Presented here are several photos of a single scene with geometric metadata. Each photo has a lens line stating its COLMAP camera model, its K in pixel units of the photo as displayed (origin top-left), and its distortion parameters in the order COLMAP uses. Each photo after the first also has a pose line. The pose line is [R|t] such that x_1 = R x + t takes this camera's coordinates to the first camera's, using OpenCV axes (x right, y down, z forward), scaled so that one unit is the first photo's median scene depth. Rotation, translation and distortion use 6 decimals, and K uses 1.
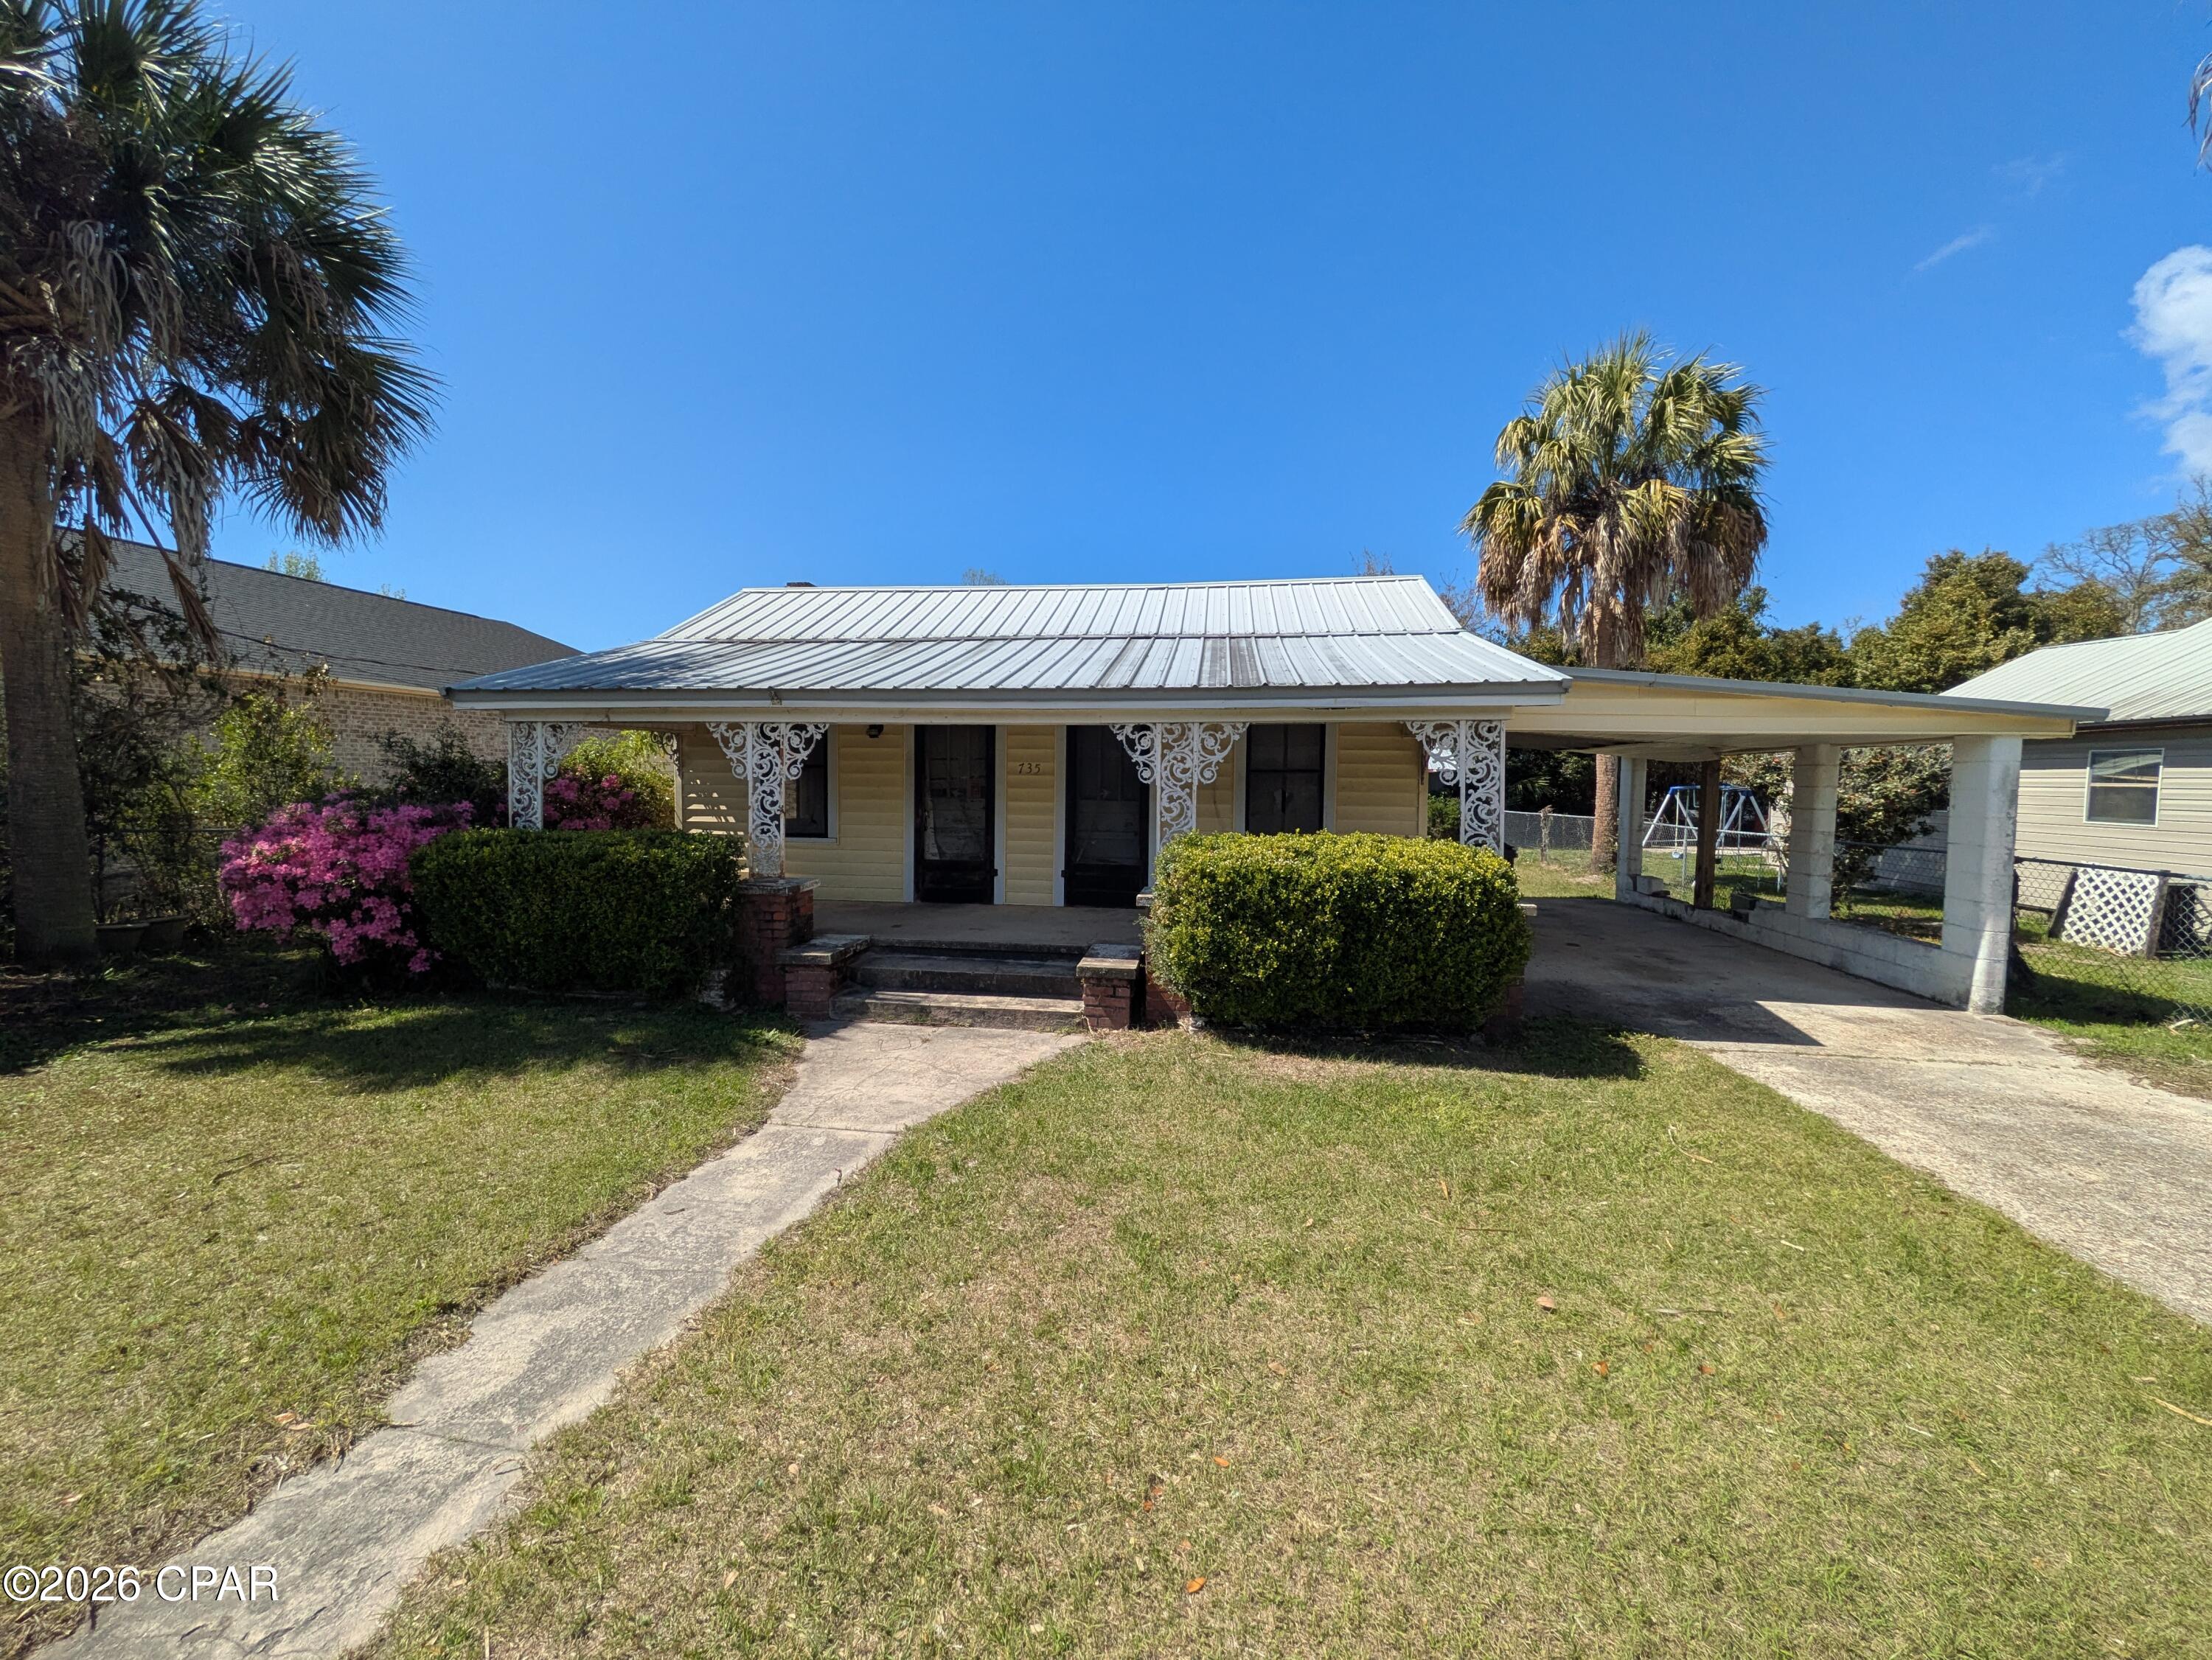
lens RADIAL K [[878.6, 0, 1104.1], [0, 878.6, 827.9], [0, 0, 1]] dist [0.002044, -0.000004]
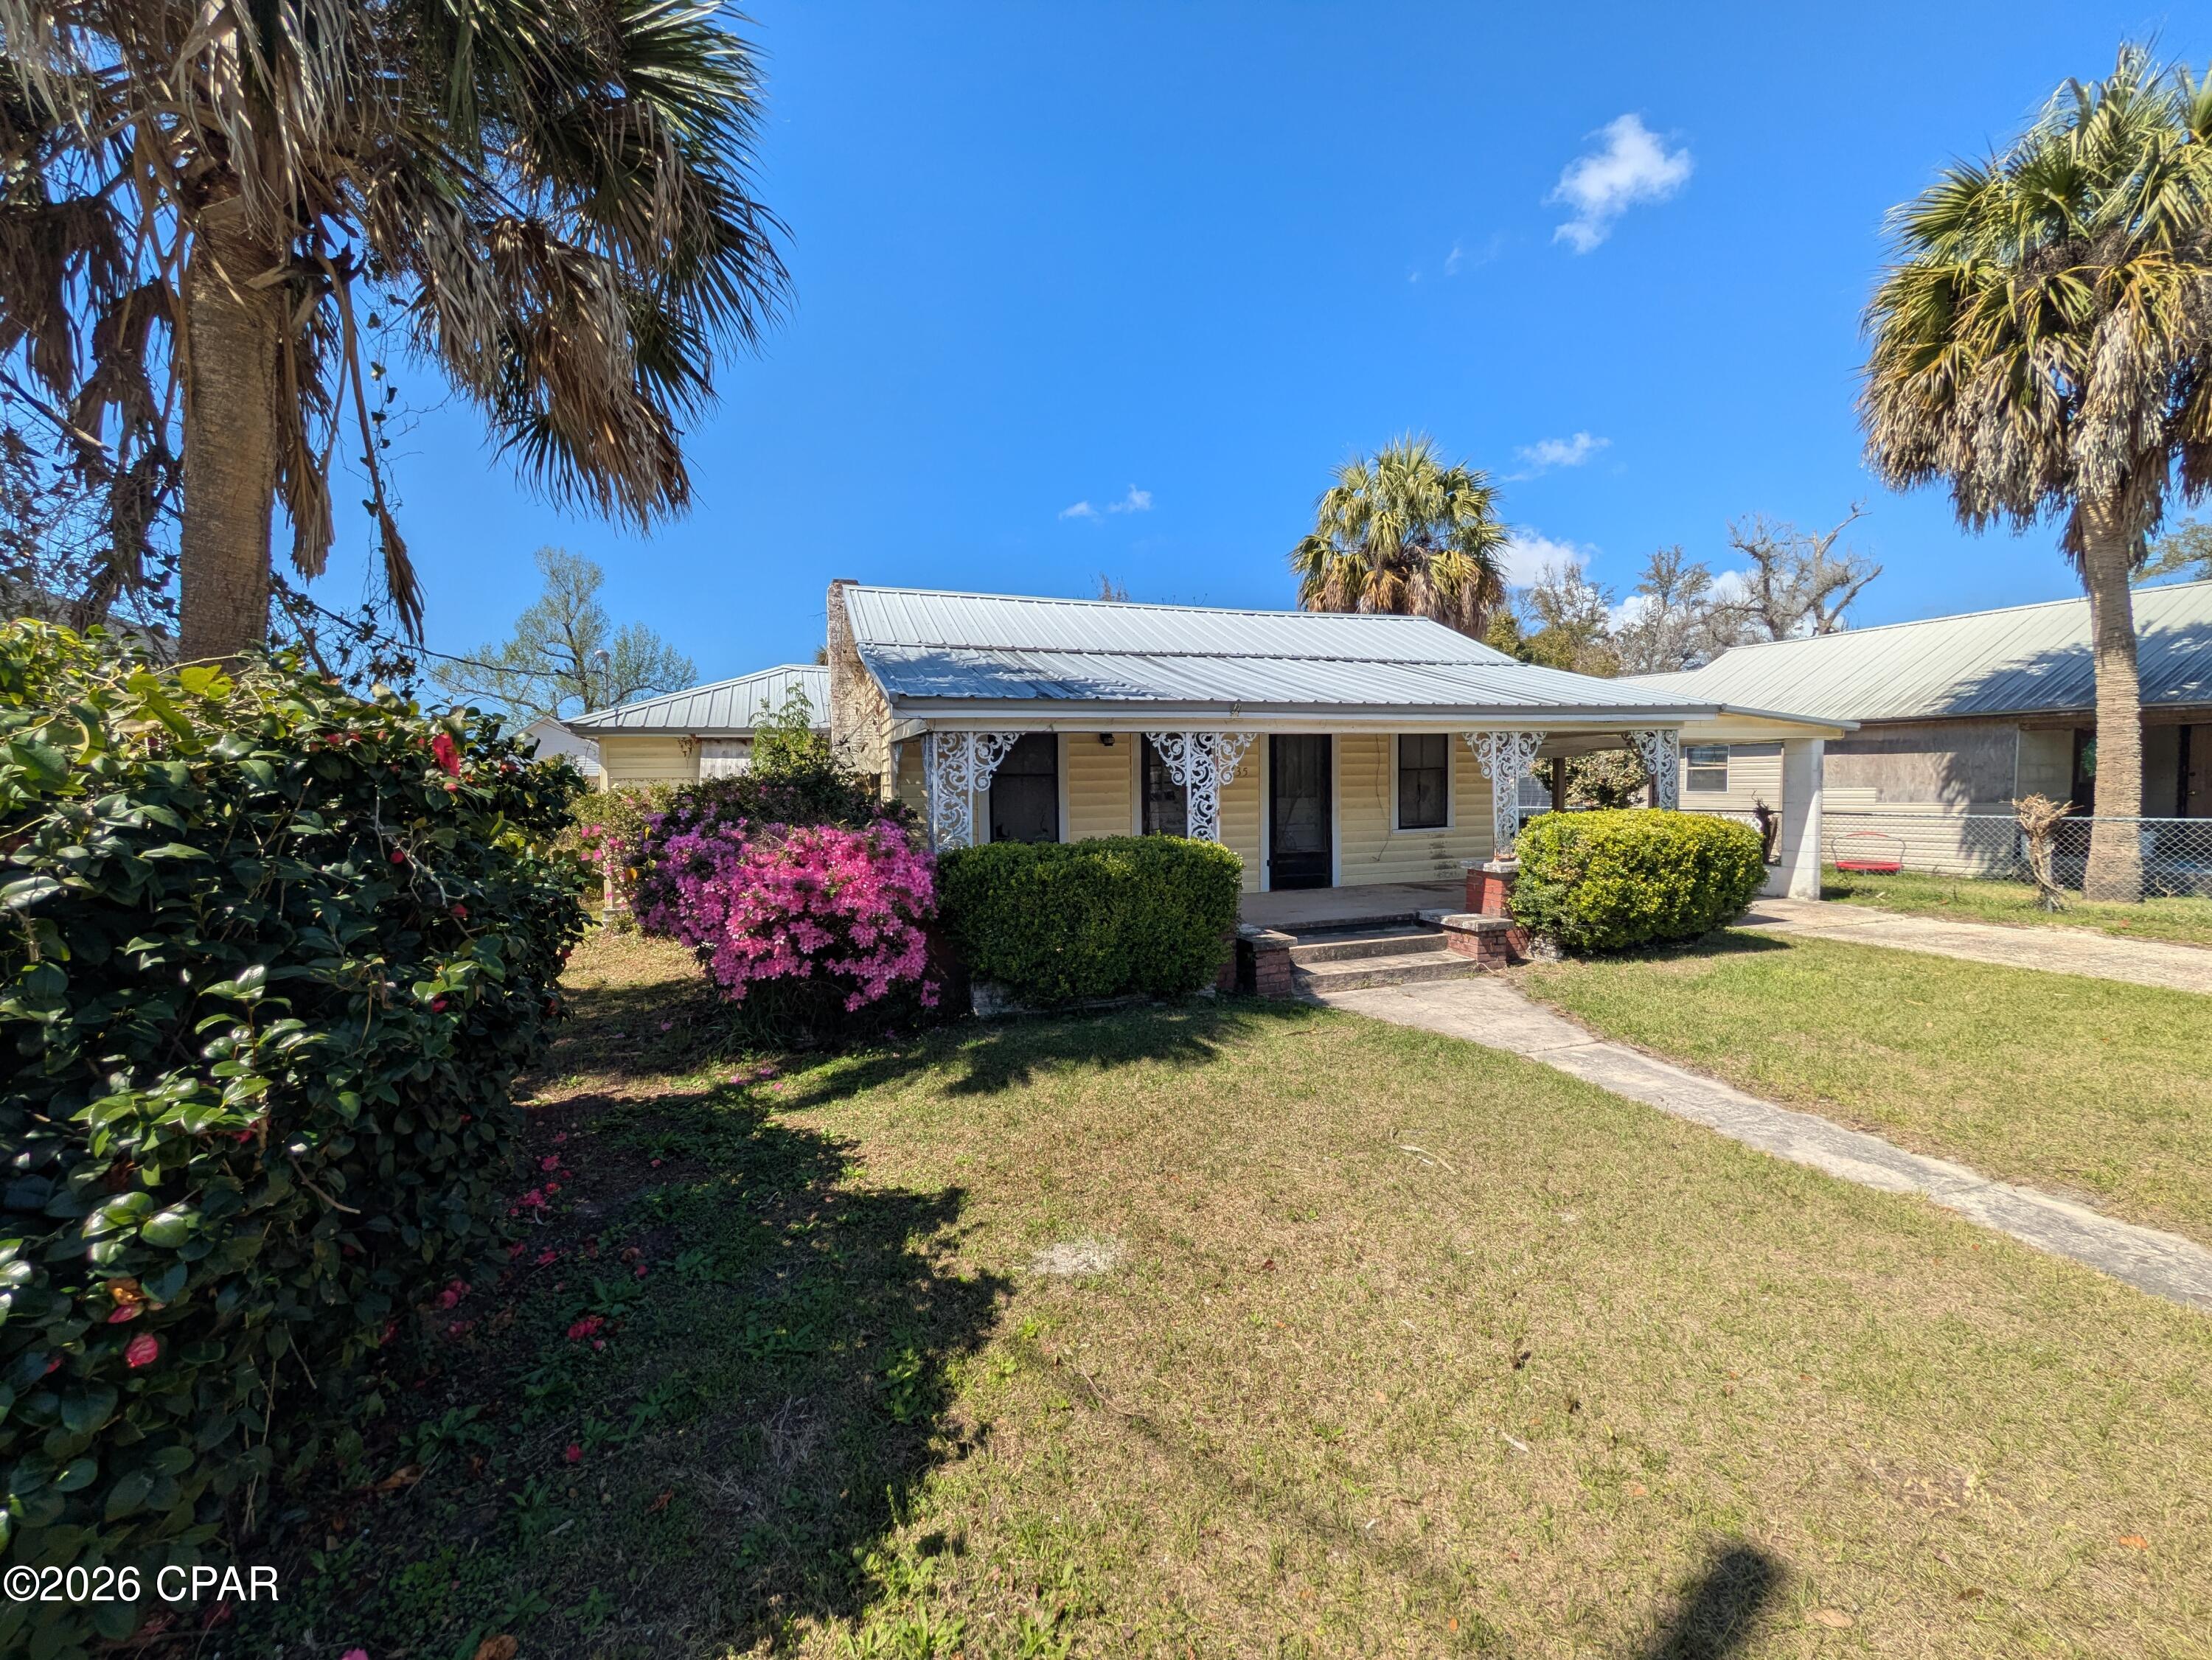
lens RADIAL K [[878.6, 0, 1099.7], [0, 878.6, 828.5], [0, 0, 1]] dist [0.002044, -0.000004]
pose [[0.896270, -0.050712, 0.440600, -0.971217], [0.055081, 0.998478, 0.002876, -0.012056], [-0.440075, 0.021691, 0.897699, 0.090248]]
